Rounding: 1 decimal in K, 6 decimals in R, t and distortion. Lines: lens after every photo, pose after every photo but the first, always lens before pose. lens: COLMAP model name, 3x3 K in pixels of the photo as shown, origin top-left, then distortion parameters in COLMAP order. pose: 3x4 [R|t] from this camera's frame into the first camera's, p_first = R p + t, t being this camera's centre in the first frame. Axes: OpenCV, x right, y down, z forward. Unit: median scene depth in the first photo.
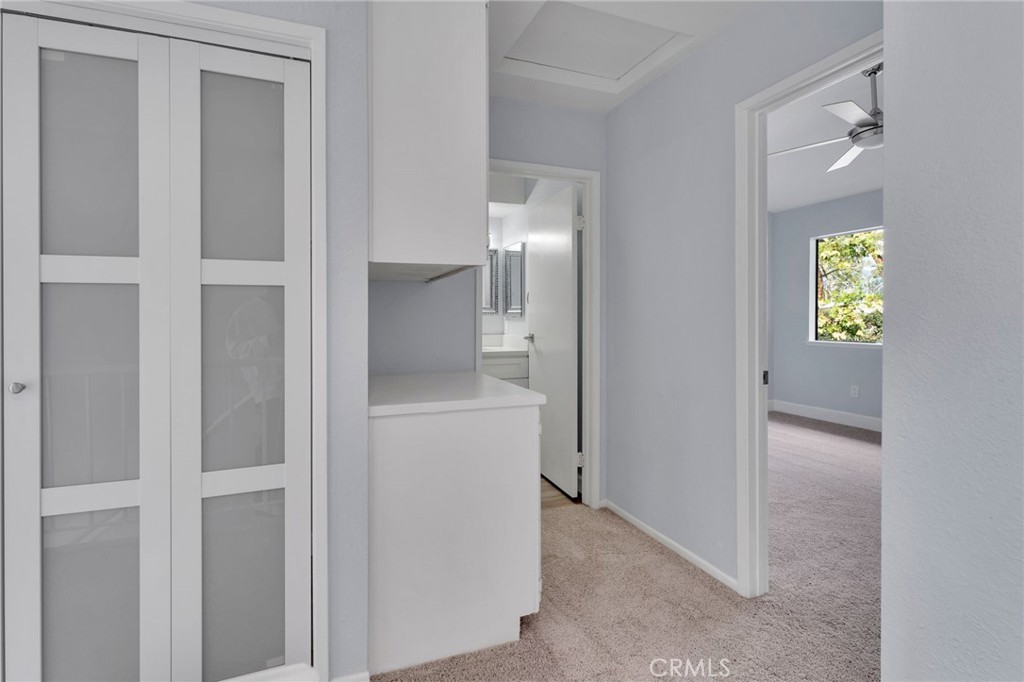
lens RADIAL K [[476.5, 0, 503.1], [0, 476.5, 323.5], [0, 0, 1]] dist [0.001215, 0.000105]
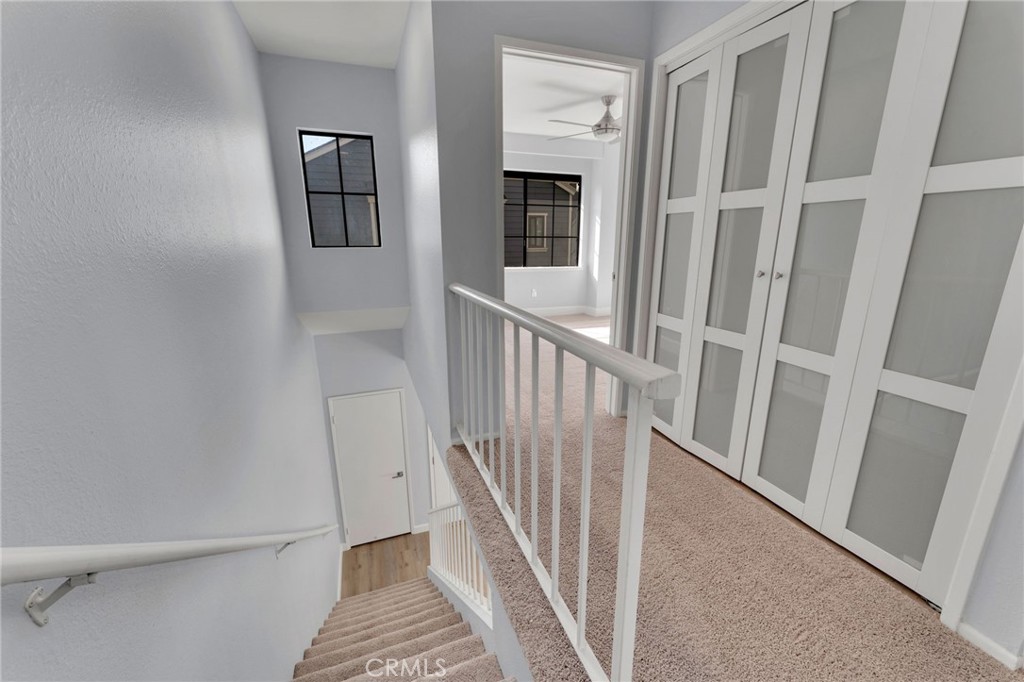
lens RADIAL K [[412.9, 0, 512.0], [0, 412.9, 341.0], [0, 0, 1]] dist [0.000804, 0.000065]
pose [[-0.000269, 0.254862, -0.966977, 0.741137], [0.001342, 0.966977, 0.254861, -0.009081], [0.999999, -0.001229, -0.000602, 0.278359]]
